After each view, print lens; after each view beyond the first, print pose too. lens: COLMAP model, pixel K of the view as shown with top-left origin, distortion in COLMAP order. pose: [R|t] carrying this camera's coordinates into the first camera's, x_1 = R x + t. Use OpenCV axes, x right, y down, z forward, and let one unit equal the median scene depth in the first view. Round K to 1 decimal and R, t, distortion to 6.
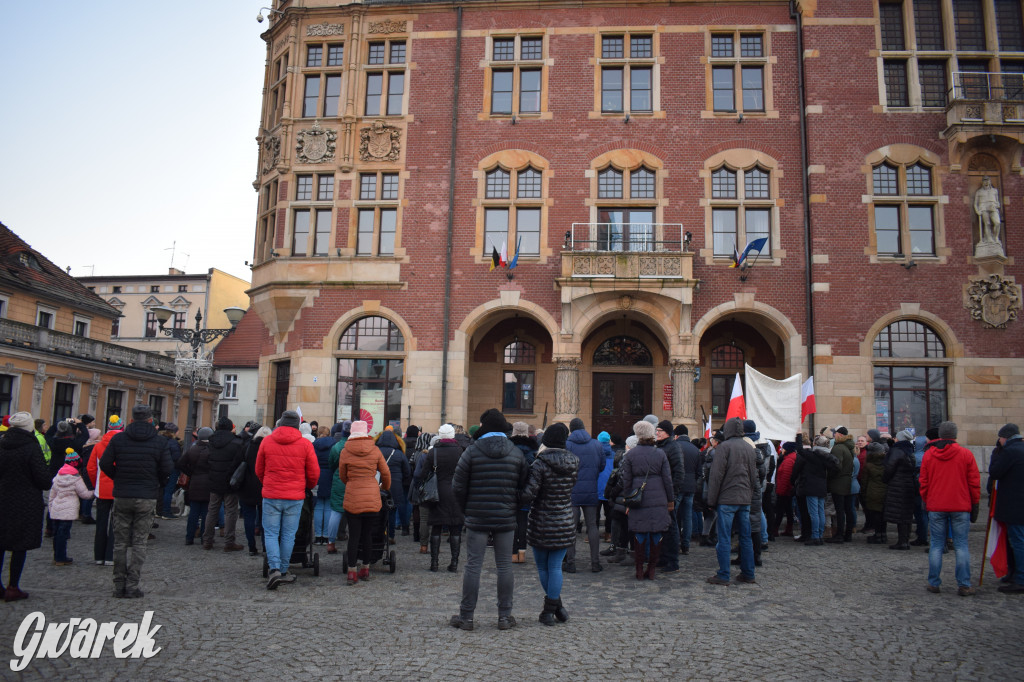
lens RADIAL K [[799.9, 0, 512.0], [0, 799.9, 341.0], [0, 0, 1]] dist [-0.100423, 0.021291]
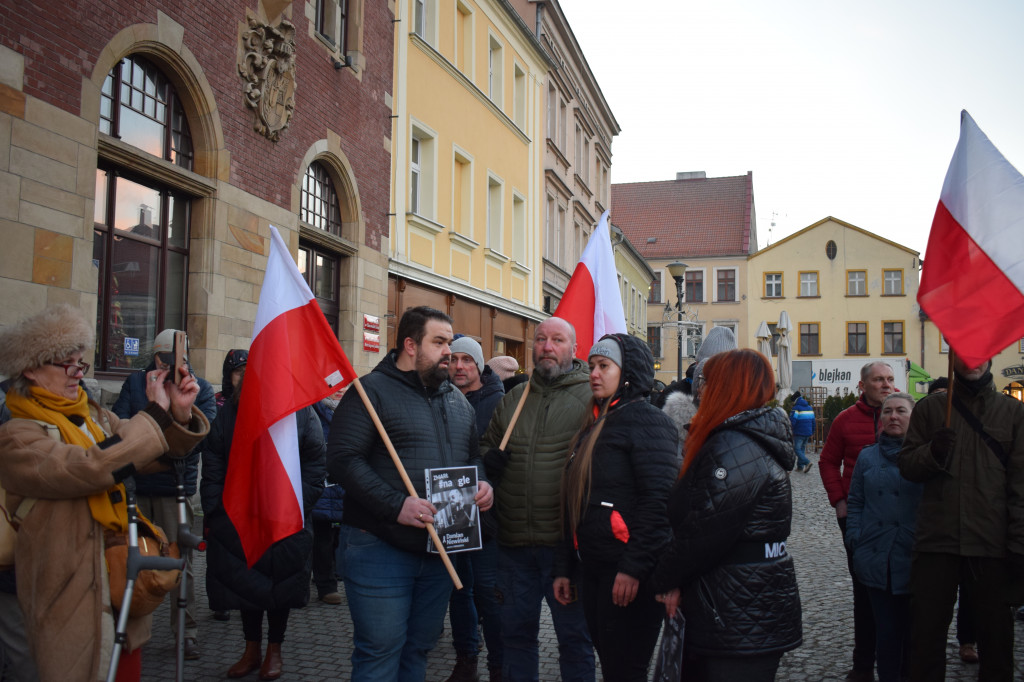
lens RADIAL K [[1020.1, 0, 512.0], [0, 1020.1, 341.0], [0, 0, 1]] dist [-0.000010, 0.007335]
pose [[0.119260, 0.038116, 0.992131, 0.027854], [-0.141974, 0.989649, -0.020954, 0.083337], [-0.982660, -0.138358, 0.123437, 0.641854]]
